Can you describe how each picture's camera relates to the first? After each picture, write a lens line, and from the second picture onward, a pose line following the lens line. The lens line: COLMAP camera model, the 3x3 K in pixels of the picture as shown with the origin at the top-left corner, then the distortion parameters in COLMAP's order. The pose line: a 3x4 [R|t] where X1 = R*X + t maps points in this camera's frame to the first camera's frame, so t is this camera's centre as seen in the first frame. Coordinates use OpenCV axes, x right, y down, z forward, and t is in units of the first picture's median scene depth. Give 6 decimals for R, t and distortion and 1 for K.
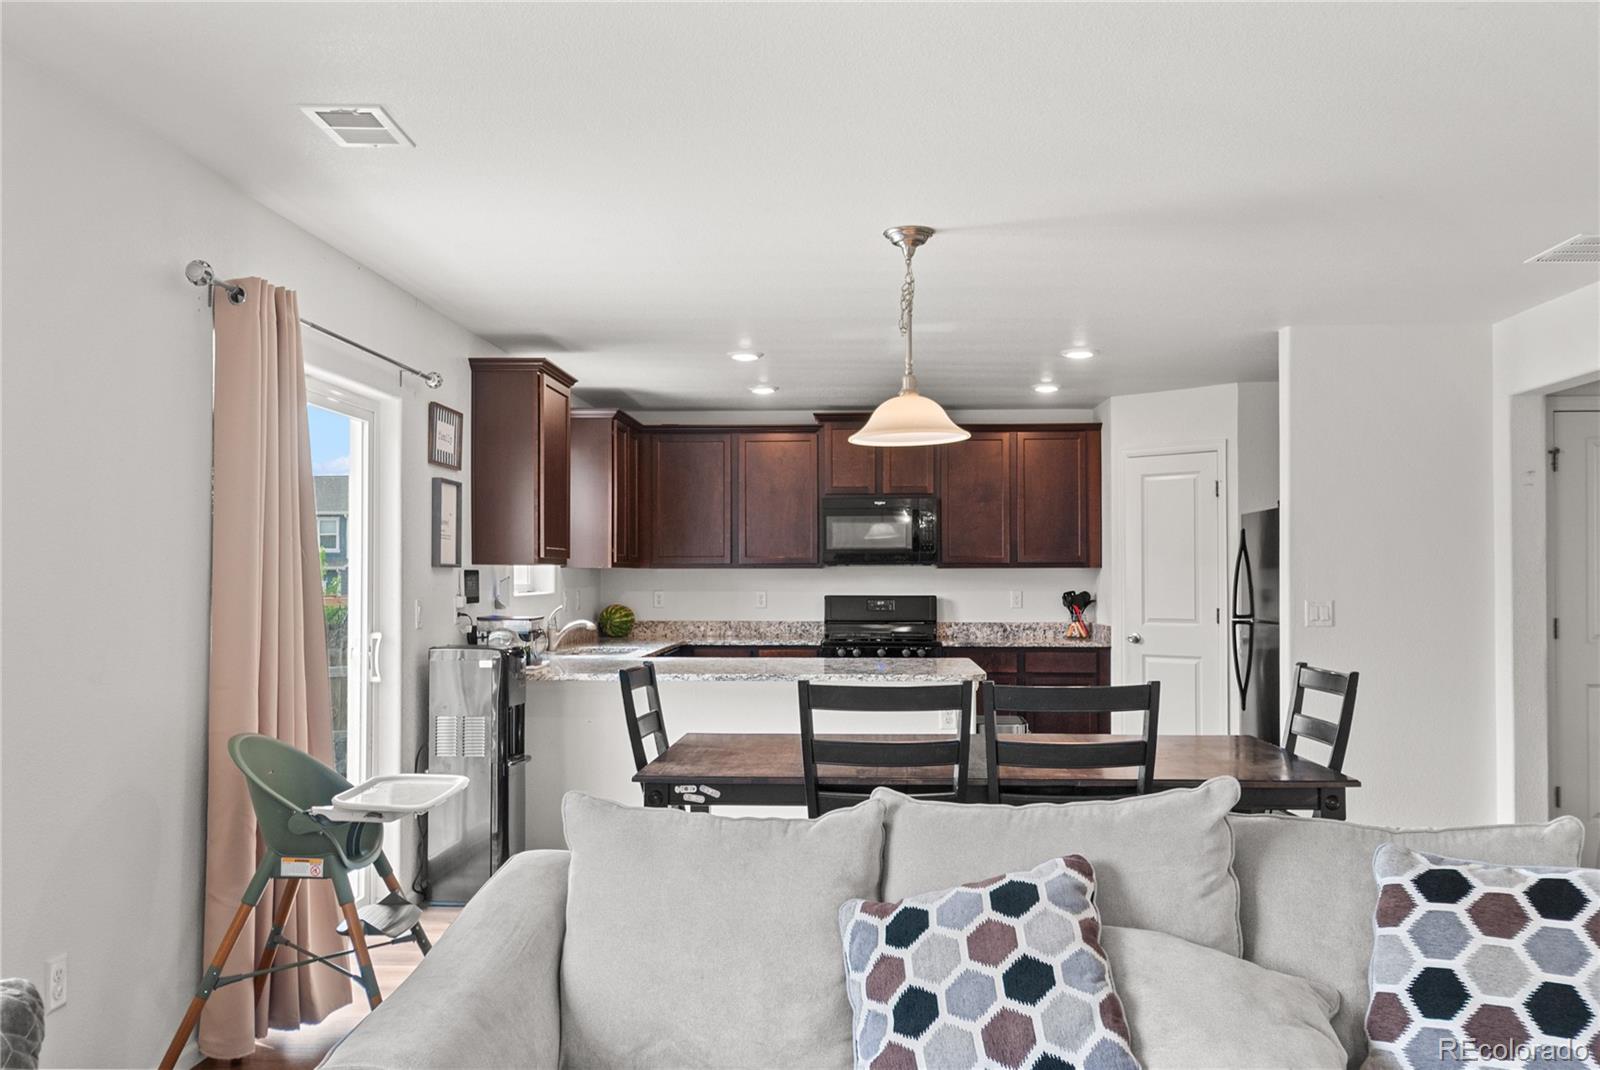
lens RADIAL K [[1331.4, 0, 798.3], [0, 1331.4, 579.0], [0, 0, 1]] dist [0.006181, -0.000376]
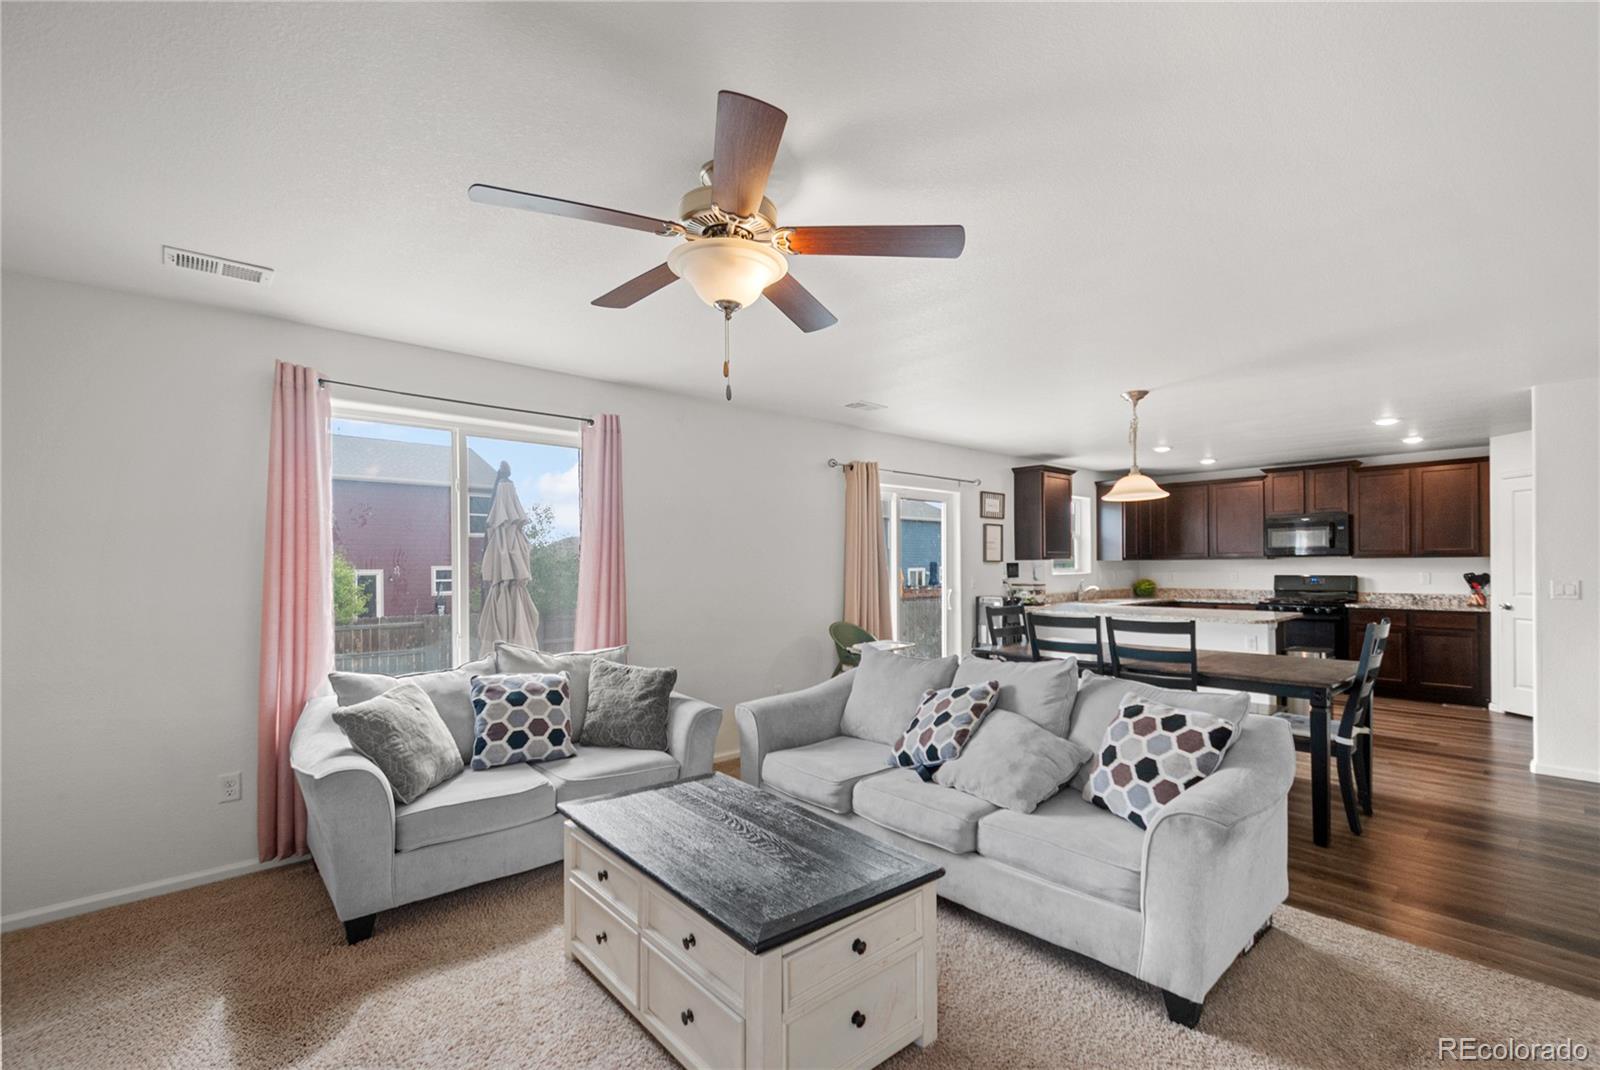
lens RADIAL K [[688.2, 0, 813.4], [0, 688.2, 562.6], [0, 0, 1]] dist [0.002297, -0.000563]
pose [[0.706699, -0.007377, -0.707476, 0.234270], [0.004839, 0.999973, -0.005592, -0.001410], [0.707498, 0.000529, 0.706716, -0.038216]]
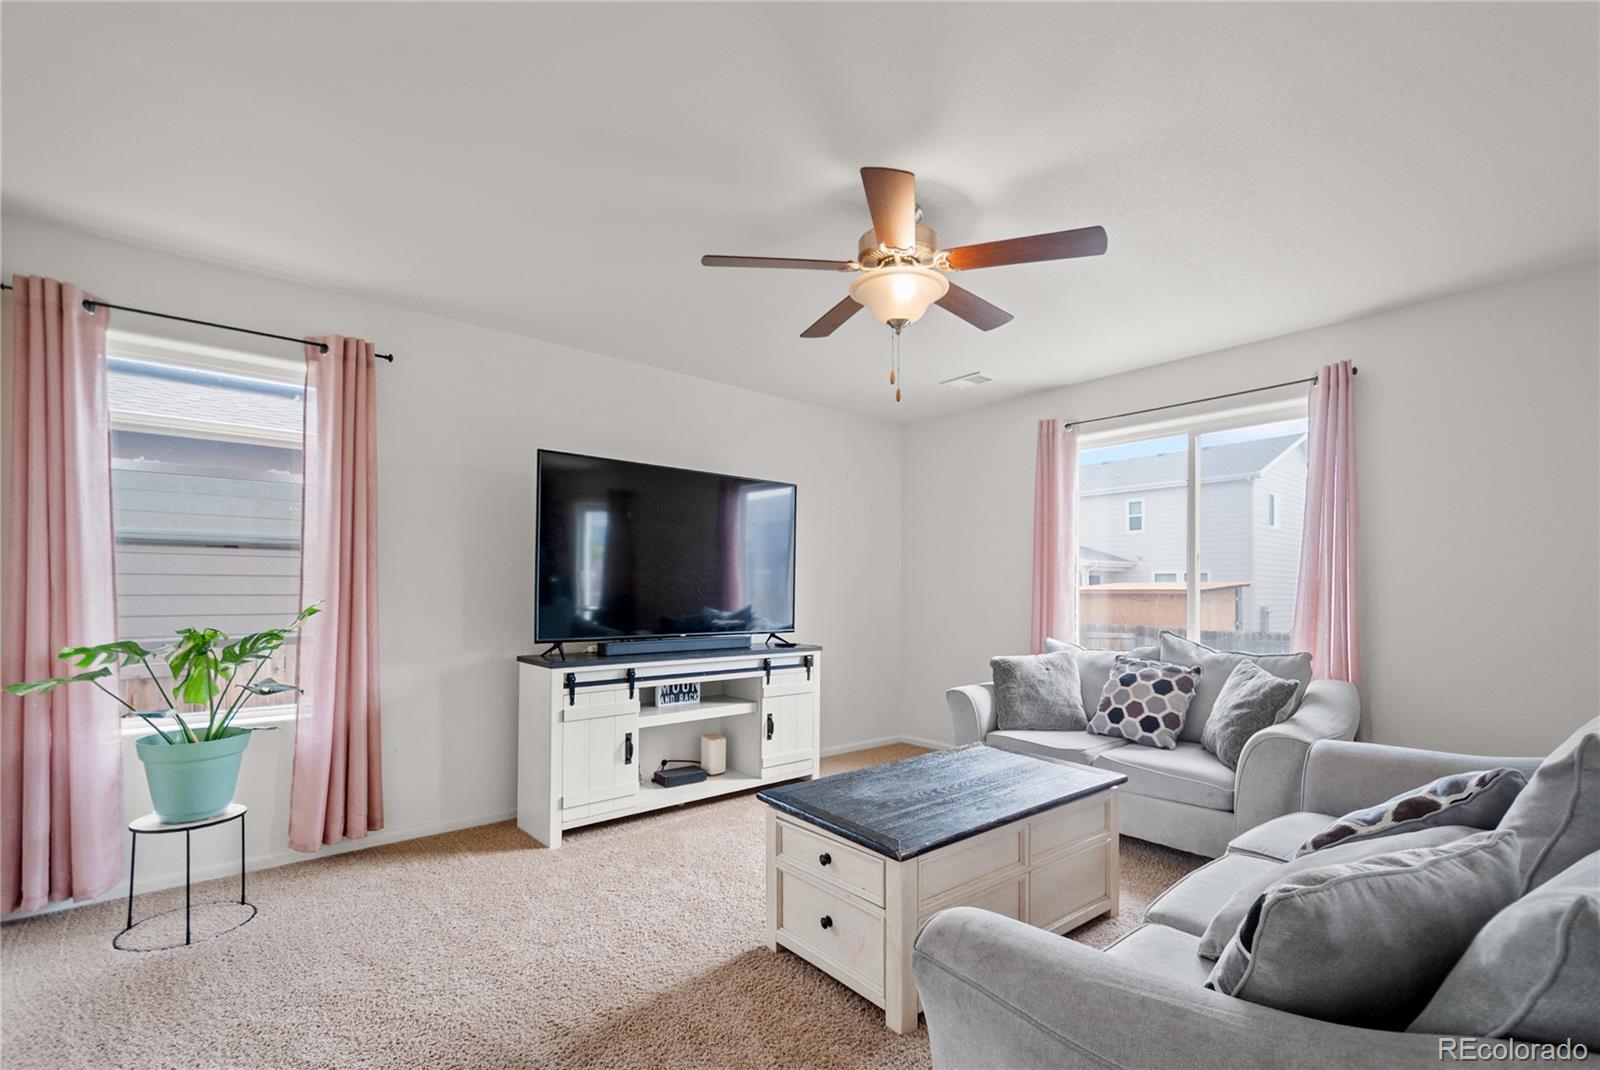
lens RADIAL K [[705.6, 0, 818.4], [0, 705.6, 580.8], [0, 0, 1]] dist [0.001733, 0.000041]
pose [[-0.723221, -0.012470, -0.690504, 0.267660], [-0.003206, 0.999887, -0.014699, 0.018012], [0.690609, -0.008417, -0.723179, 0.272650]]
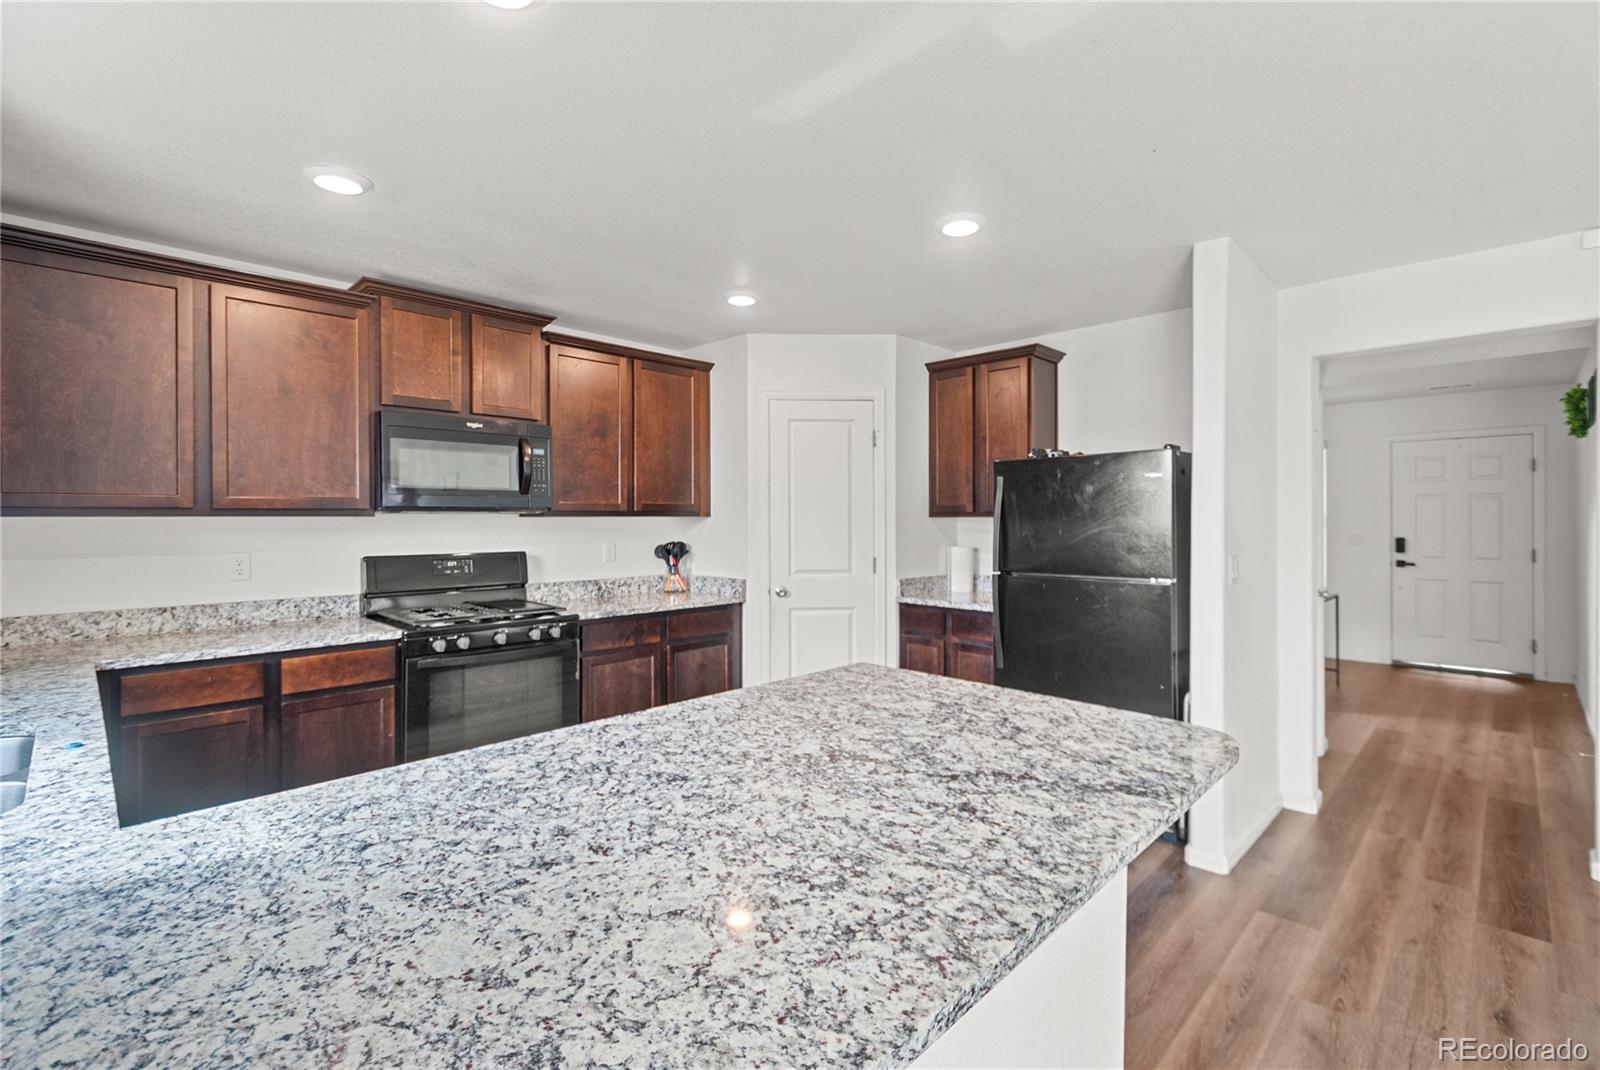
lens RADIAL K [[715.3, 0, 800.0], [0, 715.3, 535.0], [0, 0, 1]] dist [0.016253, -0.000142]
pose [[0.666196, -0.017482, 0.745572, -0.109721], [0.003263, 0.999784, 0.020527, -0.005716], [-0.745769, -0.011243, 0.666109, 0.610833]]
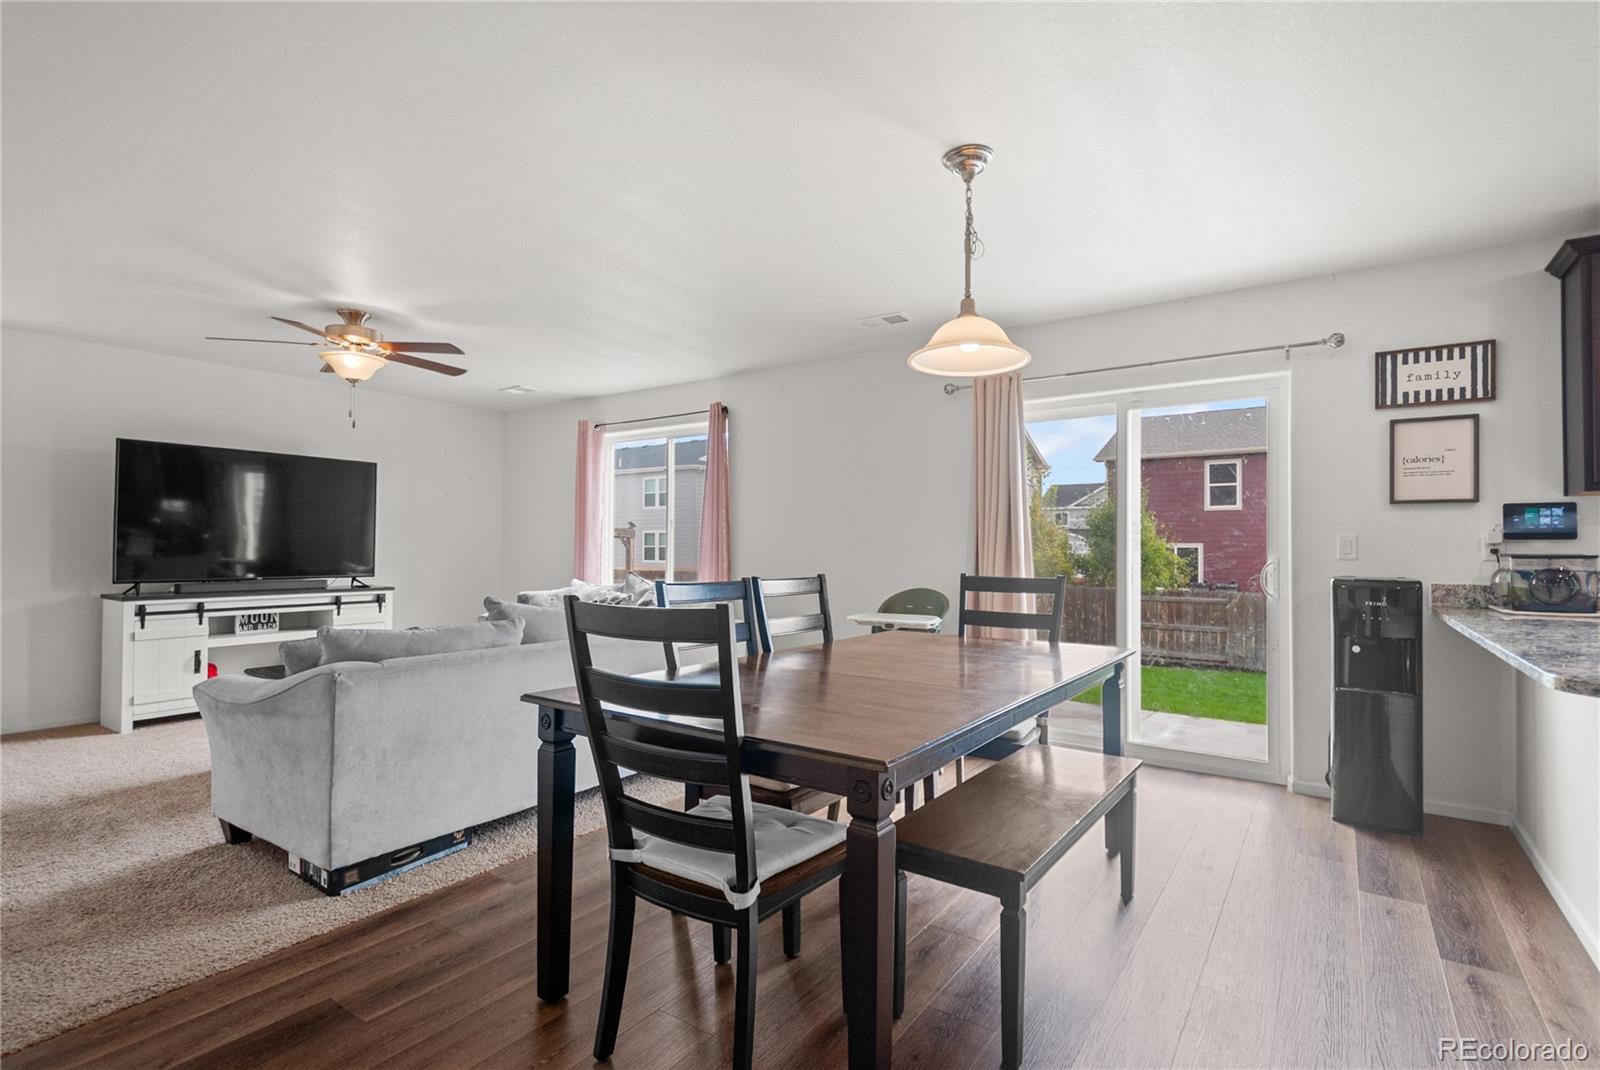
lens RADIAL K [[731.0, 0, 800.0], [0, 731.0, 535.0], [0, 0, 1]] dist [0.001770, -0.008874]
pose [[-0.518922, -0.016796, -0.854656, 0.303830], [-0.005002, 0.999849, -0.016613, 0.018035], [0.854807, -0.004346, -0.518928, 0.573777]]
